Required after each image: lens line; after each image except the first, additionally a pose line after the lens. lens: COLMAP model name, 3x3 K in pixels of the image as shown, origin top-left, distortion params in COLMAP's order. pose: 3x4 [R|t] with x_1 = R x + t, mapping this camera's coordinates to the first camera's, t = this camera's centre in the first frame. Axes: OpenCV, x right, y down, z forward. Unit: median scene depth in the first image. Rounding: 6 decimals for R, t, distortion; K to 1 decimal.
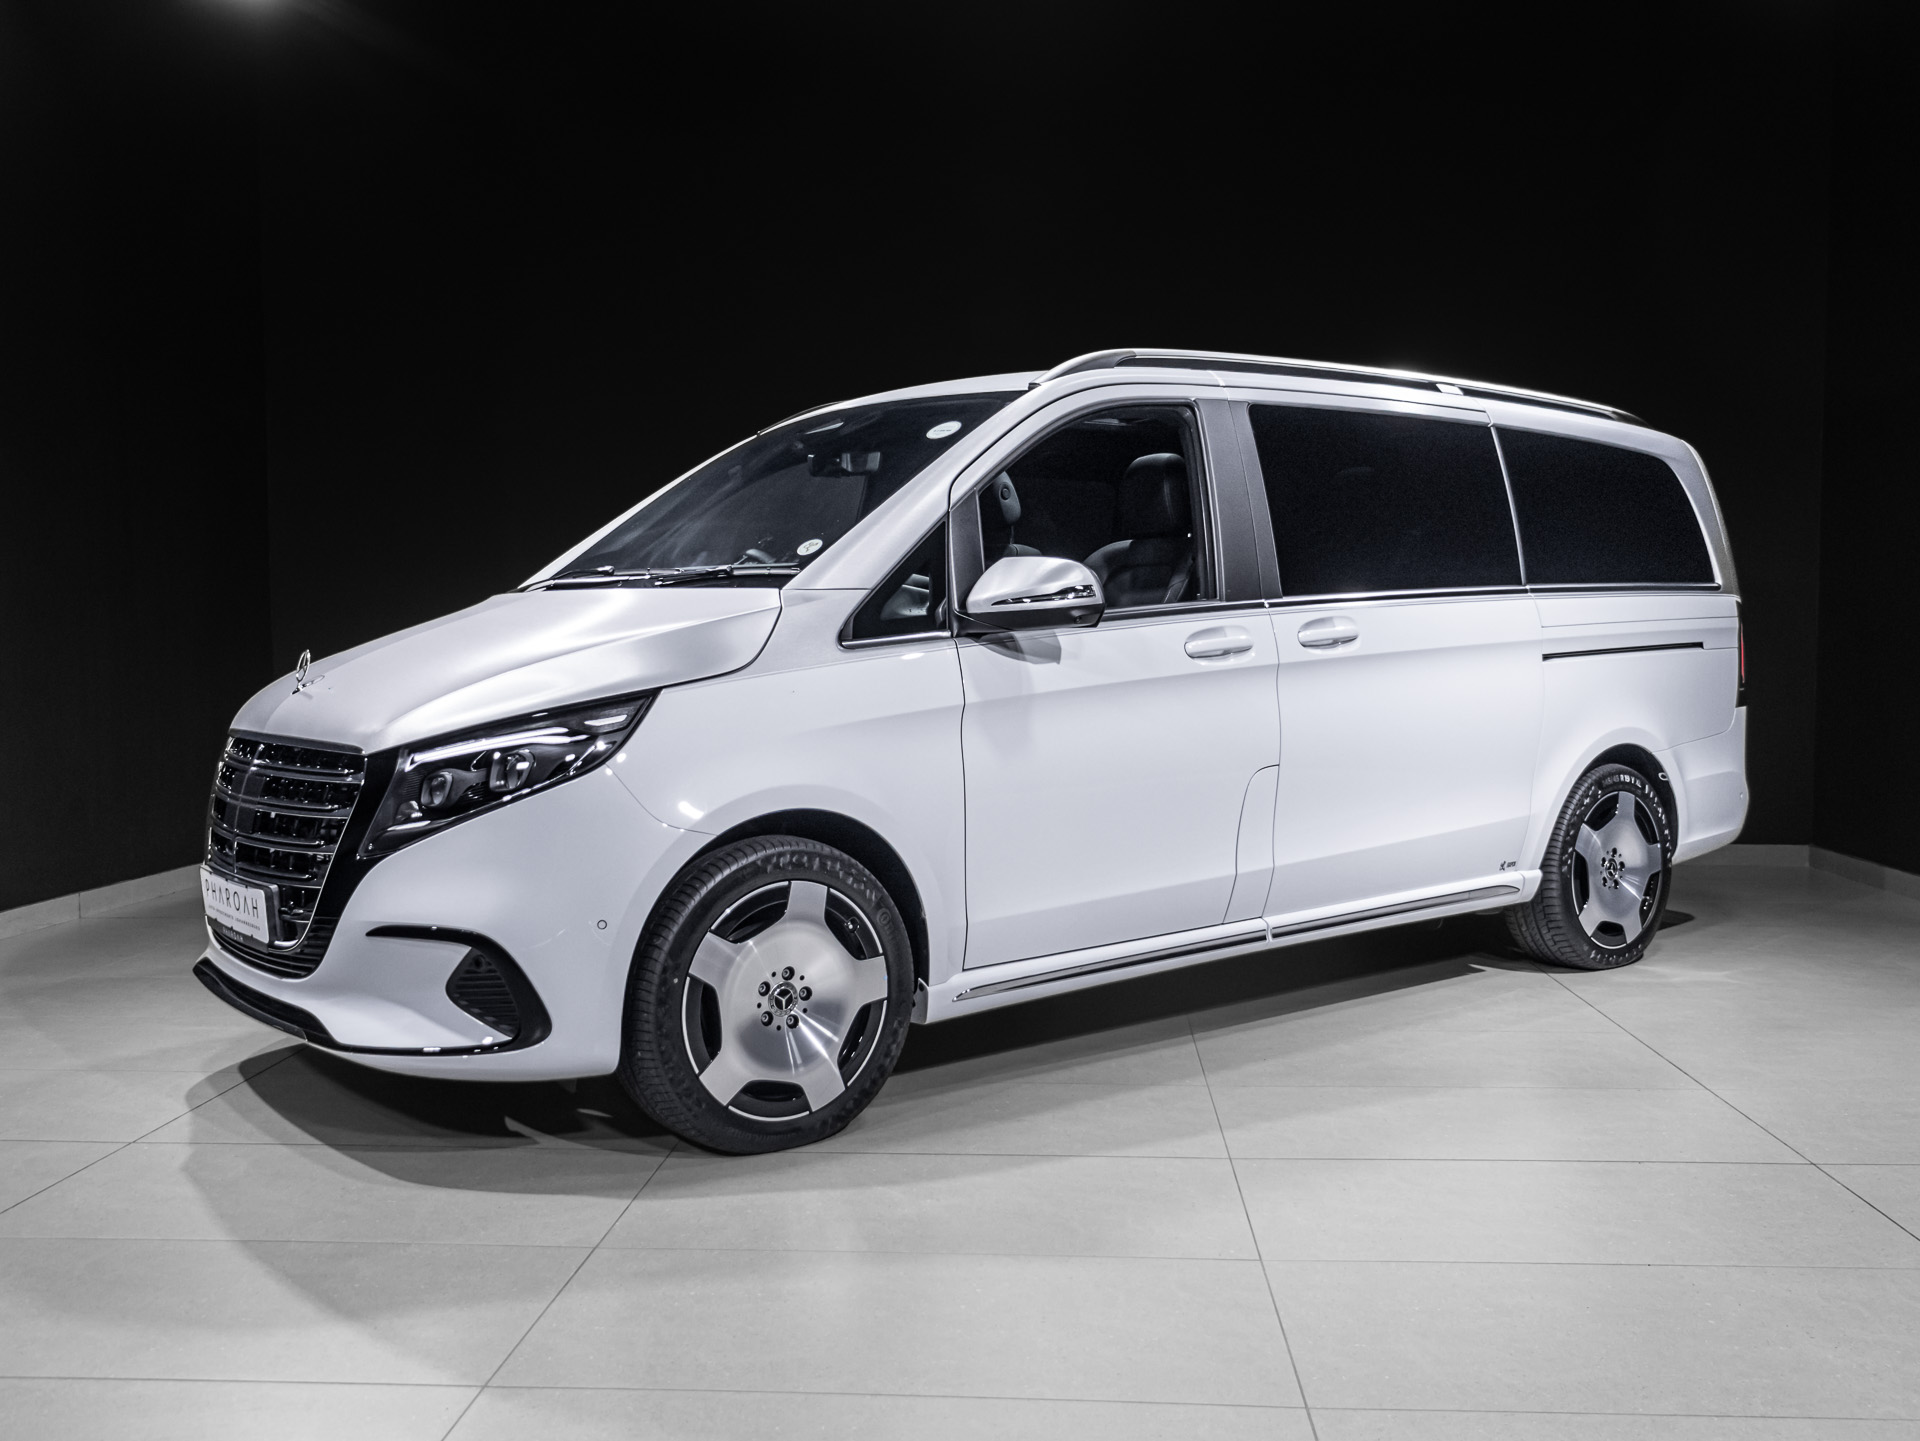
lens RADIAL K [[1758.1, 0, 960.0], [0, 1758.1, 720.5], [0, 0, 1]] dist [0.002471, 0.008293]
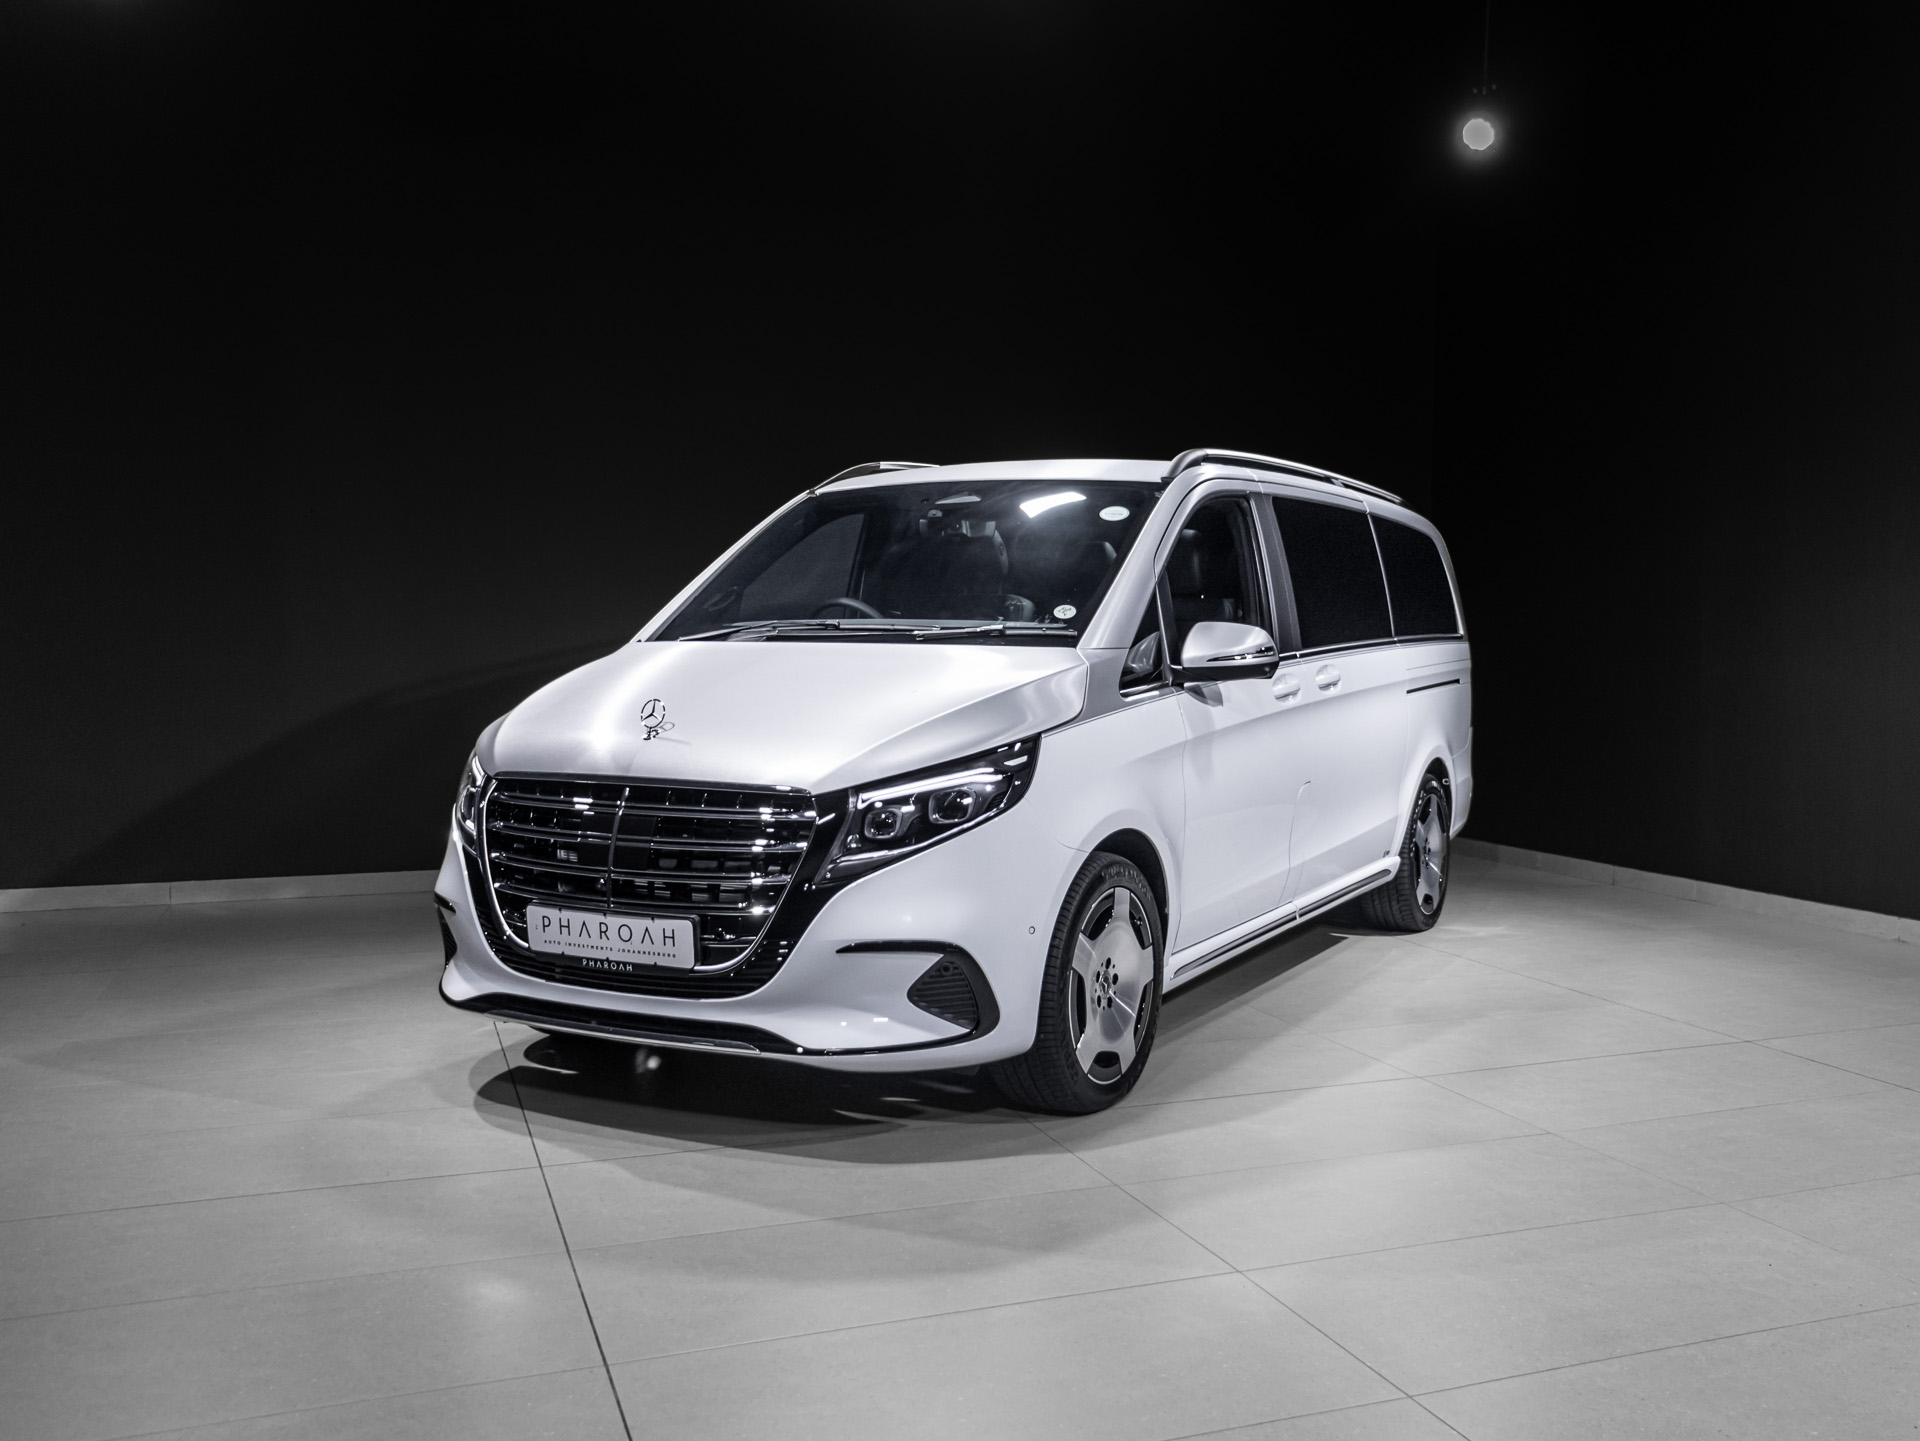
lens RADIAL K [[1766.1, 0, 1096.6], [0, 1766.1, 711.1], [0, 0, 1]] dist [-0.003957, 0.000670]
pose [[0.896244, -0.006688, 0.443510, -0.612828], [0.009800, 0.999941, -0.004724, -0.024924], [-0.443452, 0.008580, 0.896257, -0.096390]]
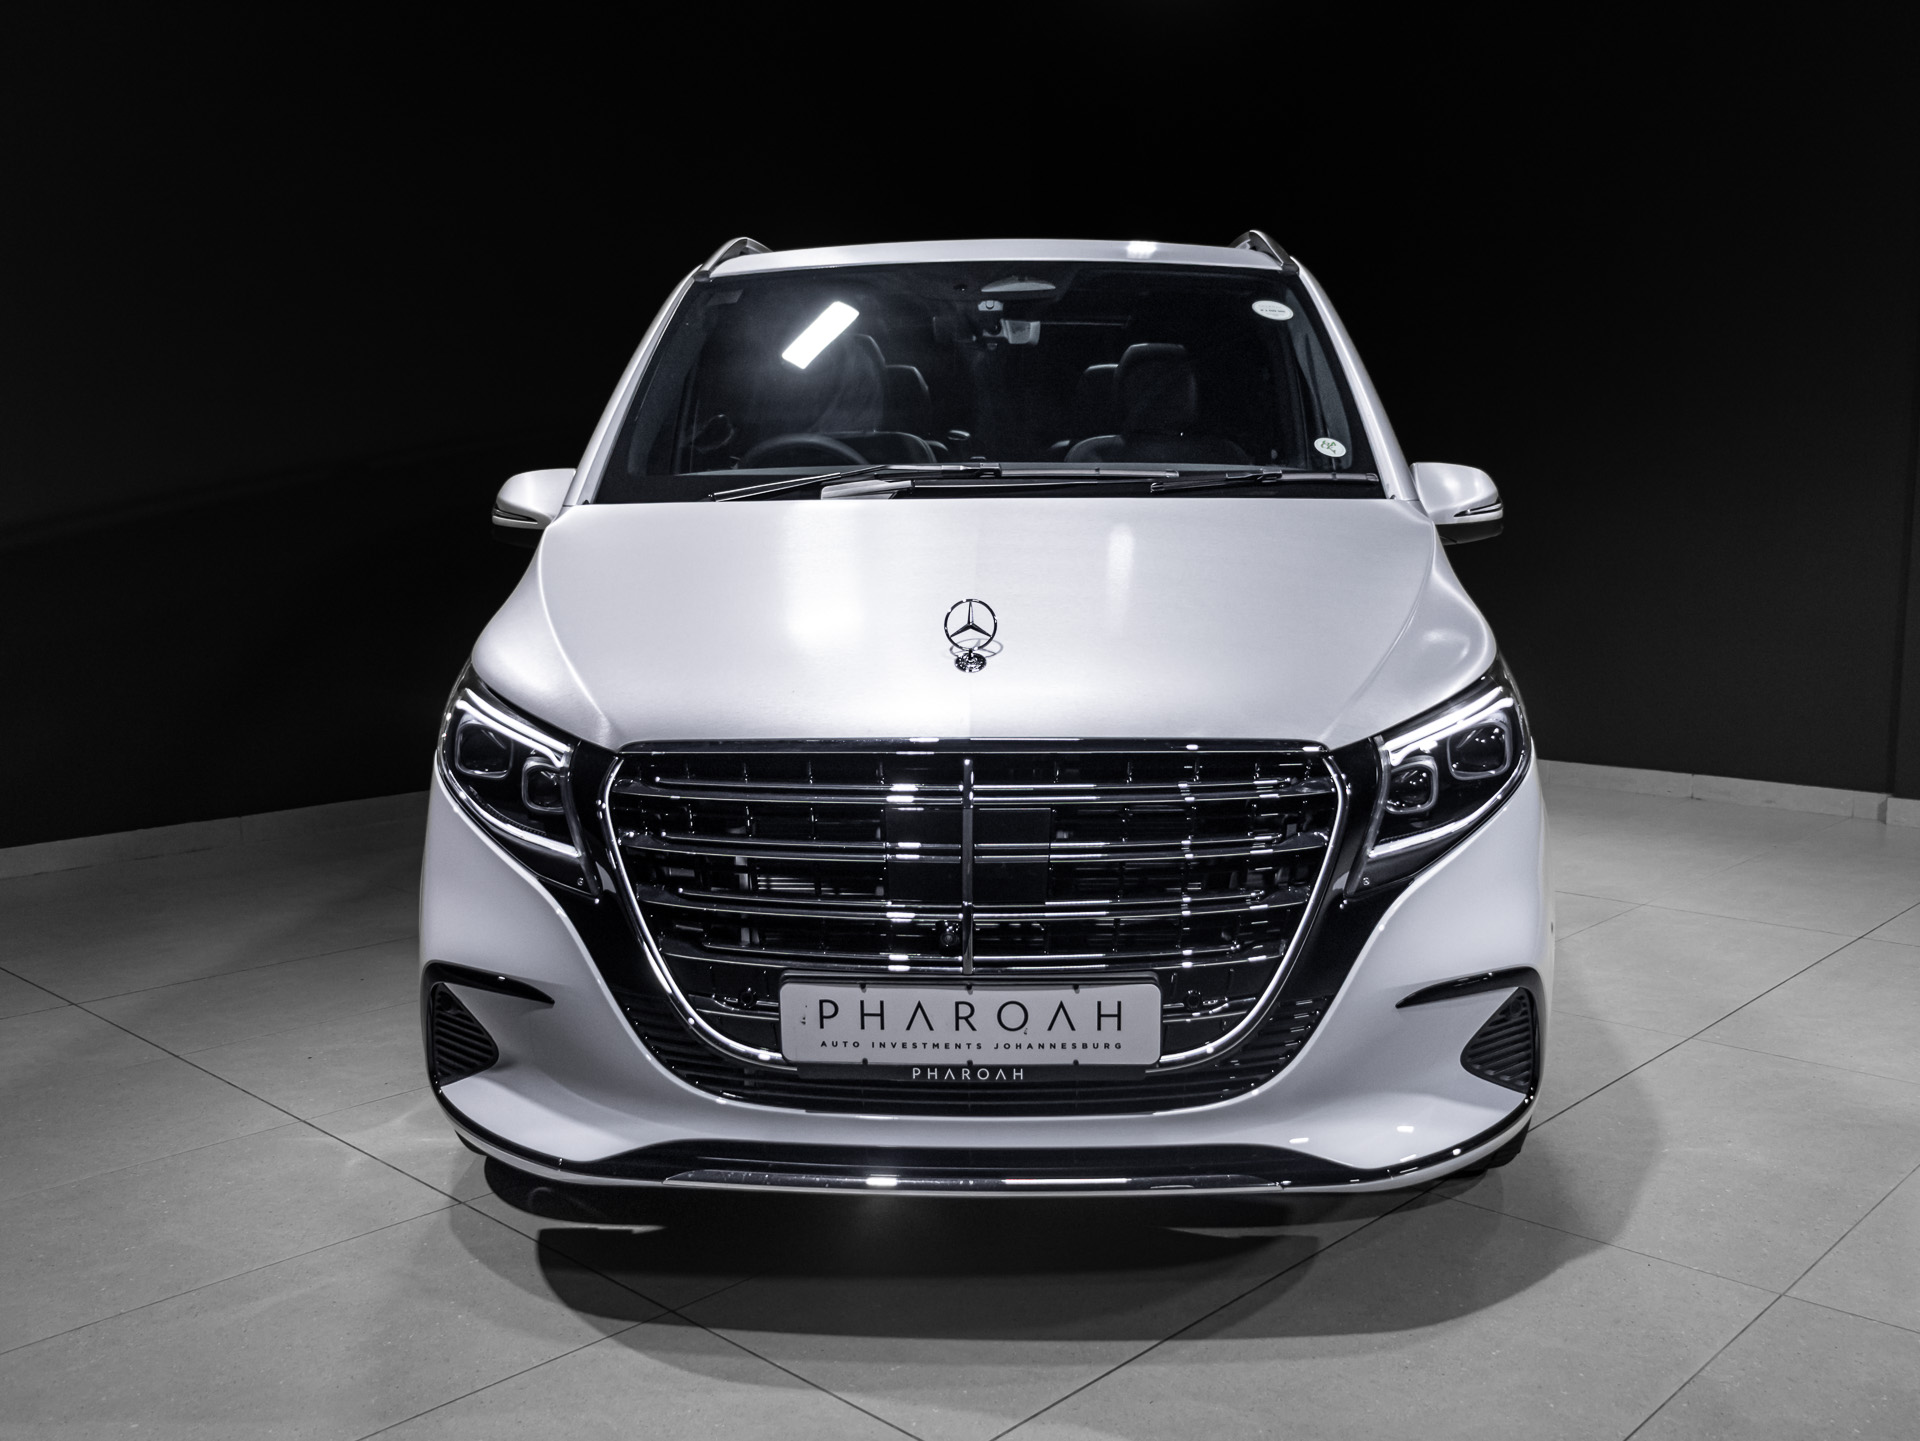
lens RADIAL K [[1758.1, 0, 960.0], [0, 1758.1, 720.5], [0, 0, 1]] dist [0.002471, 0.008293]
pose [[0.641300, -0.097629, 0.761054, -0.852164], [0.044112, 0.994923, 0.090459, -0.054084], [-0.766021, -0.024440, 0.642351, 0.606507]]
